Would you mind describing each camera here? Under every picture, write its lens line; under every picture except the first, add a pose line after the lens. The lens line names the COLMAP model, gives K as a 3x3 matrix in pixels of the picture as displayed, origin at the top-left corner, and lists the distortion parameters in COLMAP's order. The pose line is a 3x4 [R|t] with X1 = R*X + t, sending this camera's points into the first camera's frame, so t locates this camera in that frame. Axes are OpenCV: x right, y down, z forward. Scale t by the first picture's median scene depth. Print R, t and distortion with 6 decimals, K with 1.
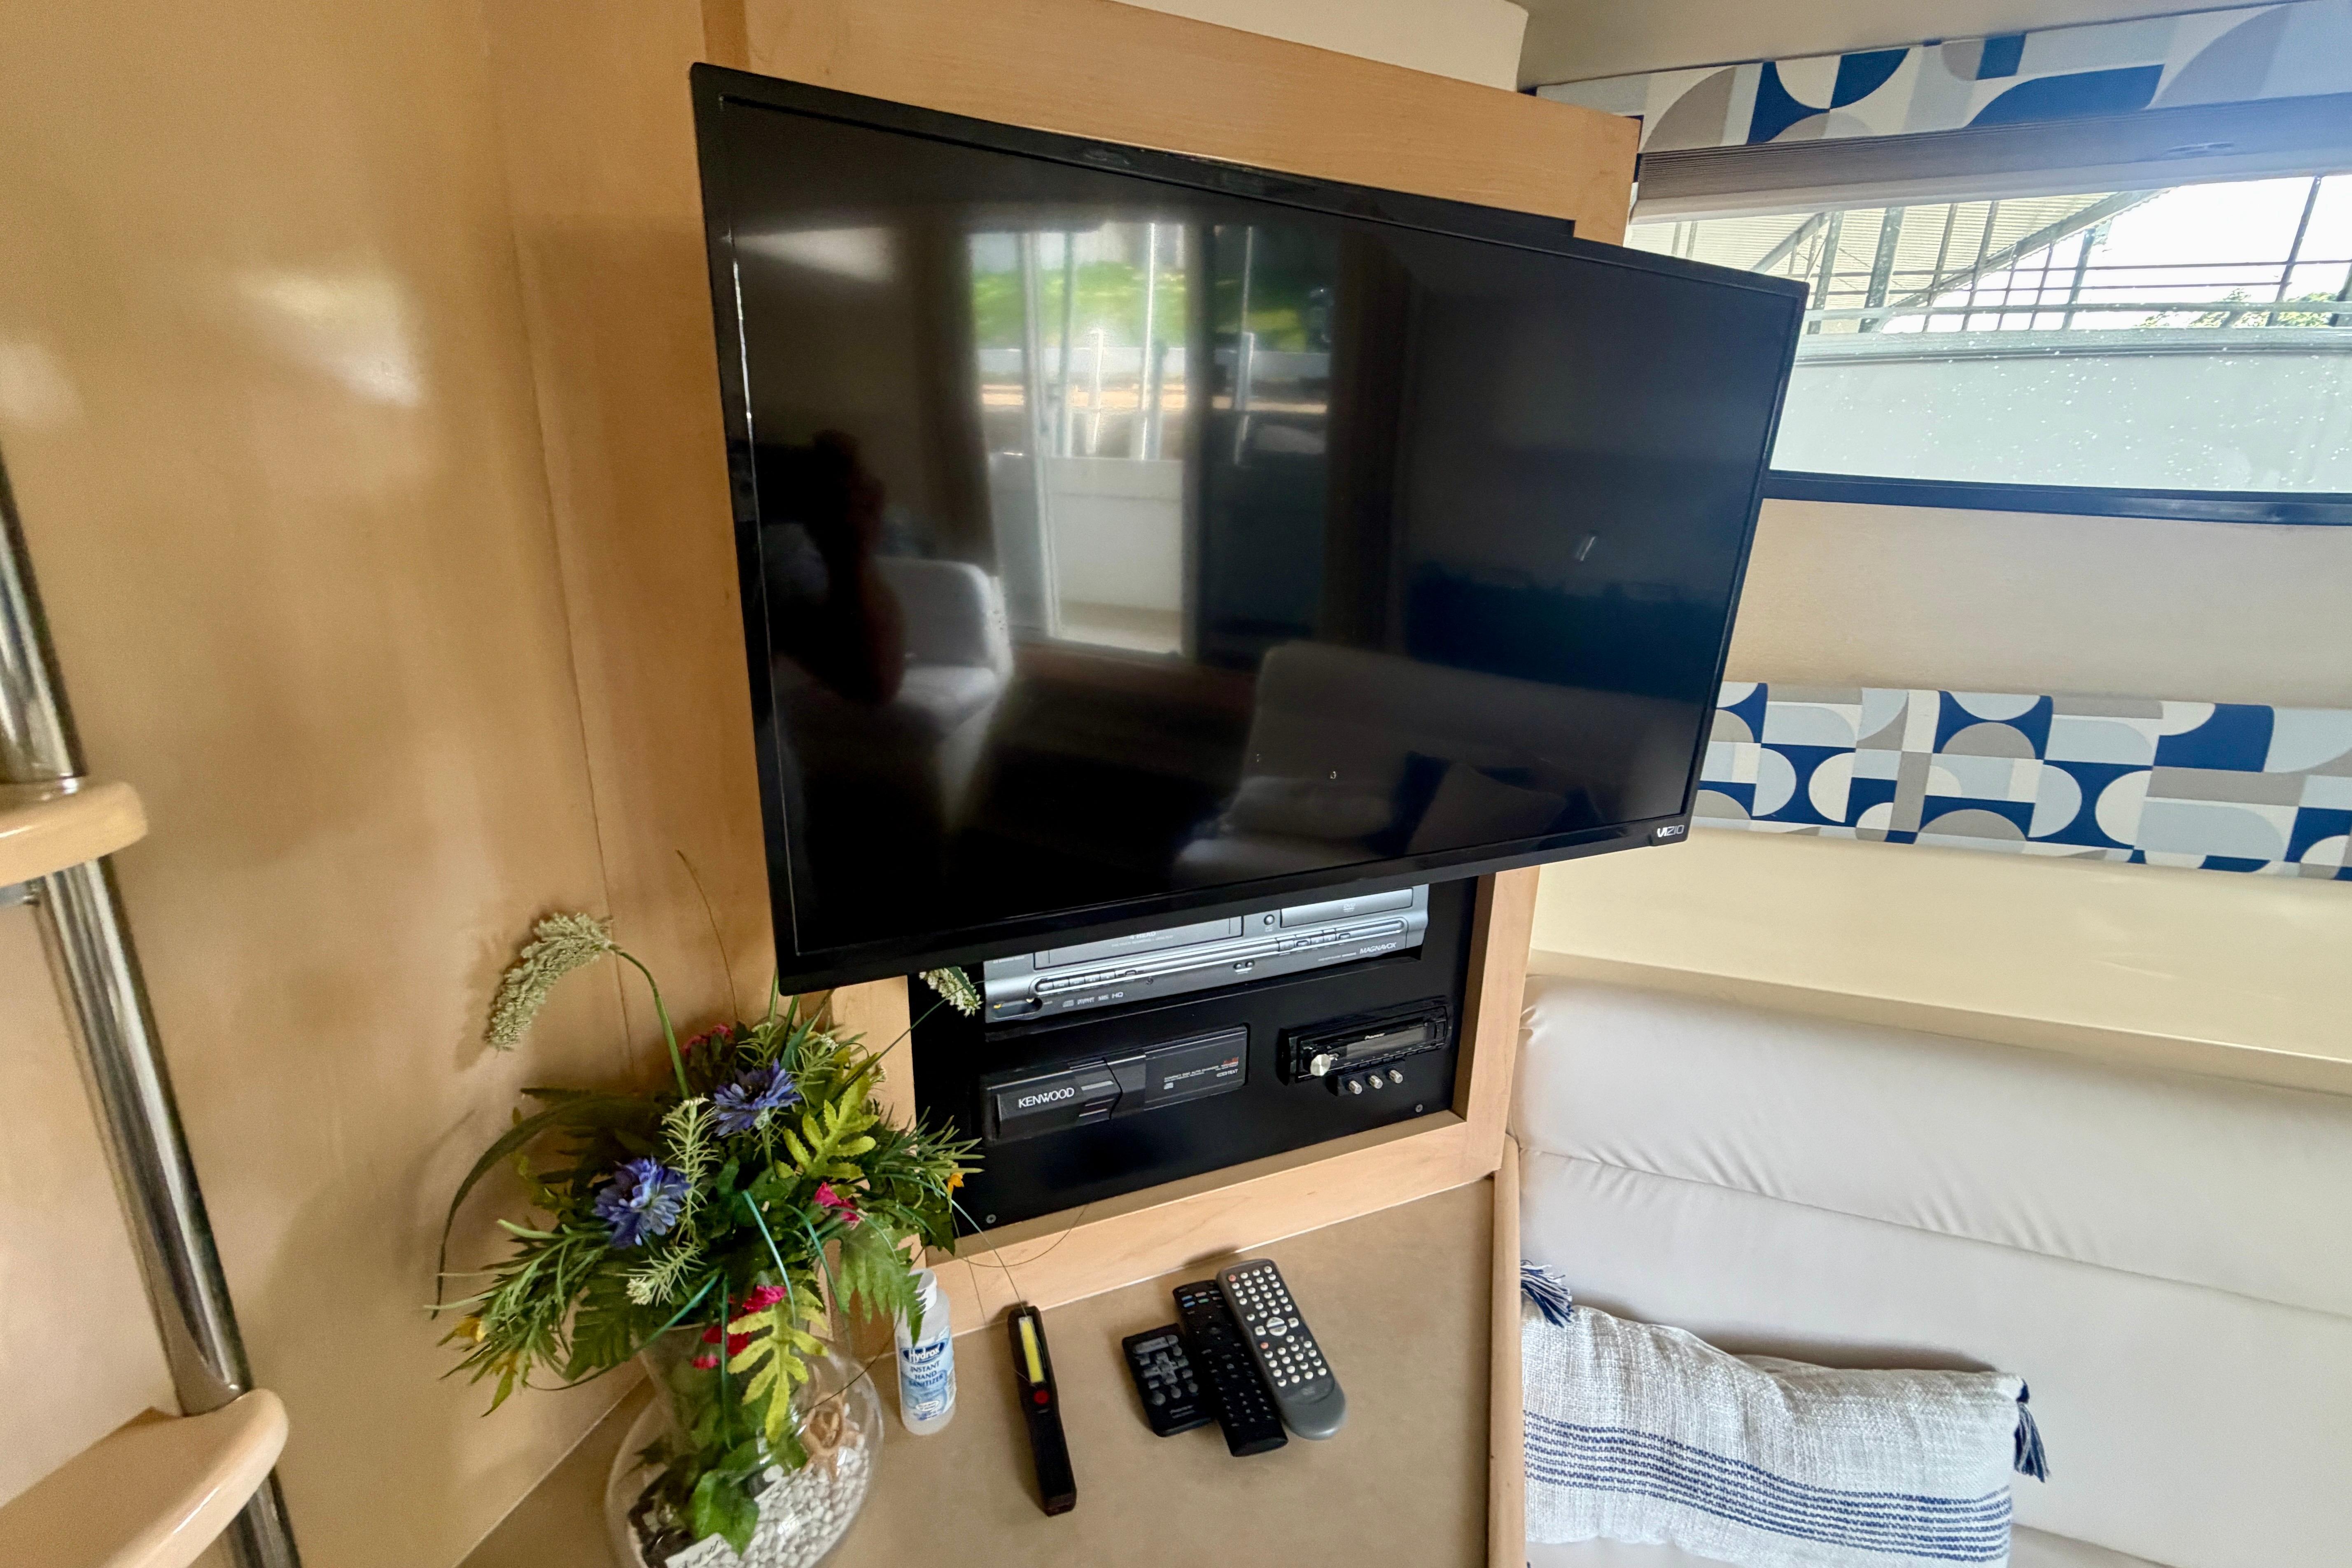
lens RADIAL K [[940.4, 0, 1169.5], [0, 940.4, 786.1], [0, 0, 1]] dist [0.000893, -0.000125]
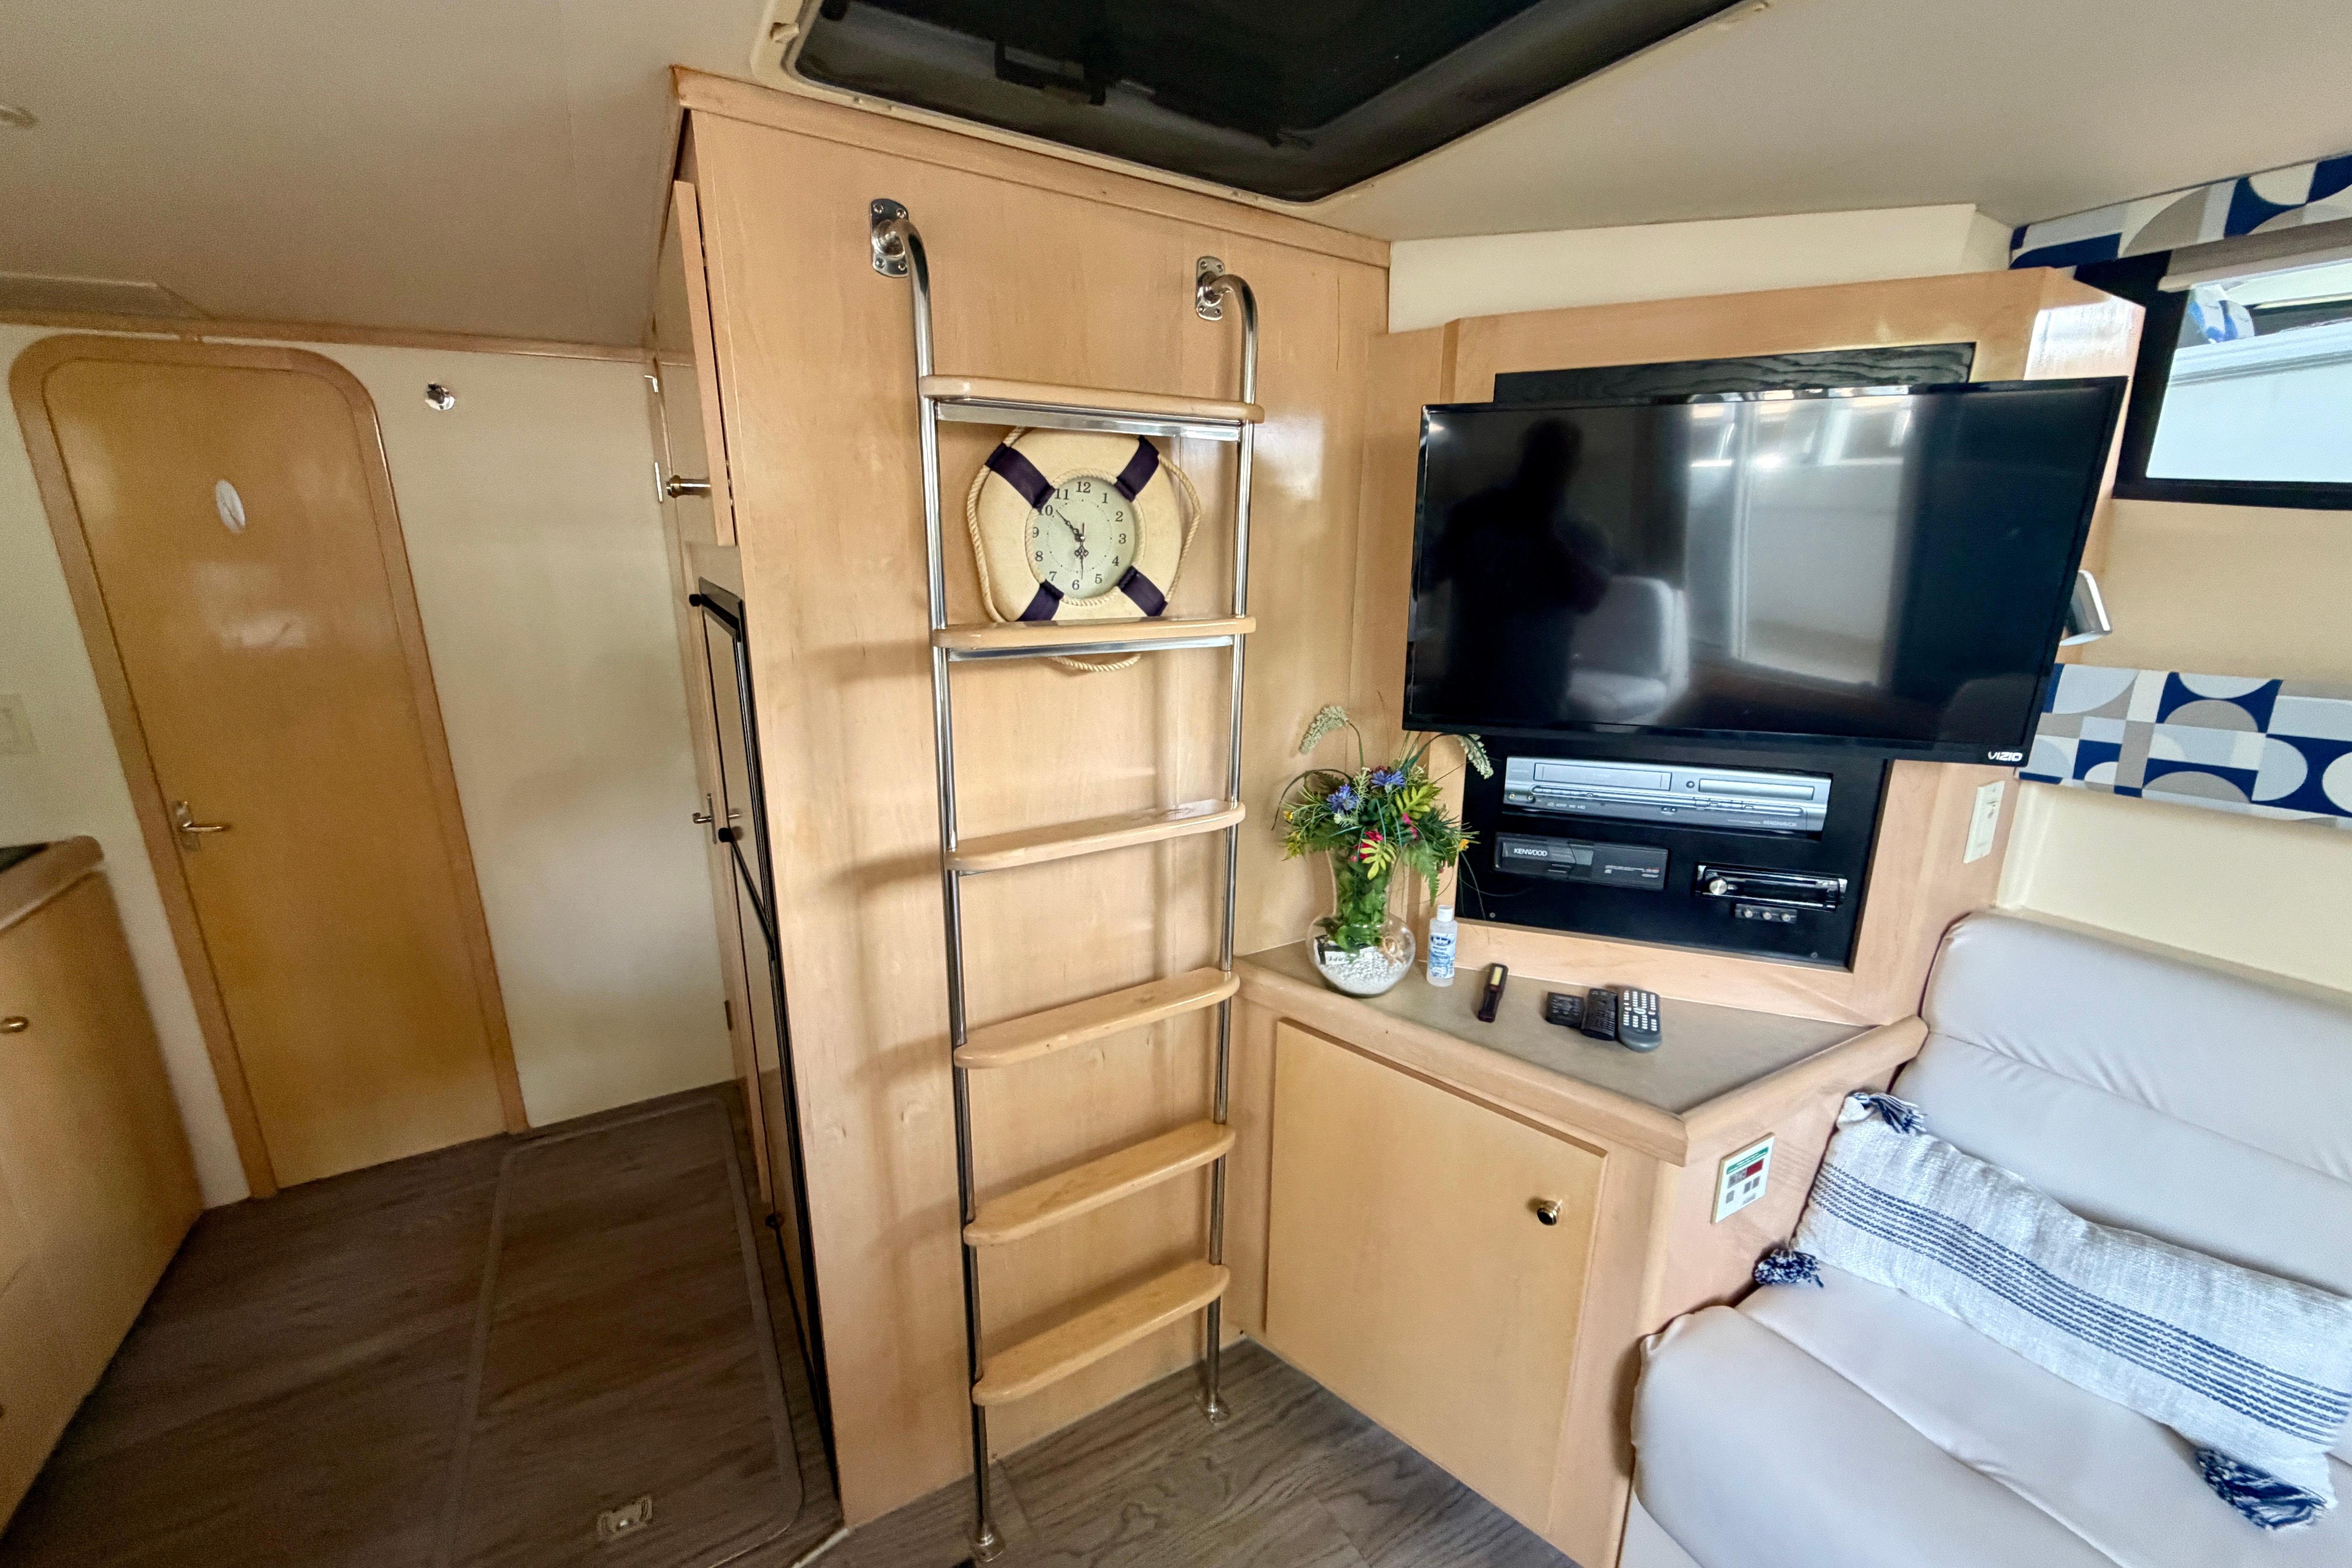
lens RADIAL K [[928.3, 0, 1176.0], [0, 928.3, 784.0], [0, 0, 1]] dist [0.000256, -0.000354]
pose [[0.739727, 0.149148, -0.656170, 0.503981], [-0.168608, 0.985102, 0.033835, 0.238066], [0.651441, 0.085607, 0.753854, -0.805931]]
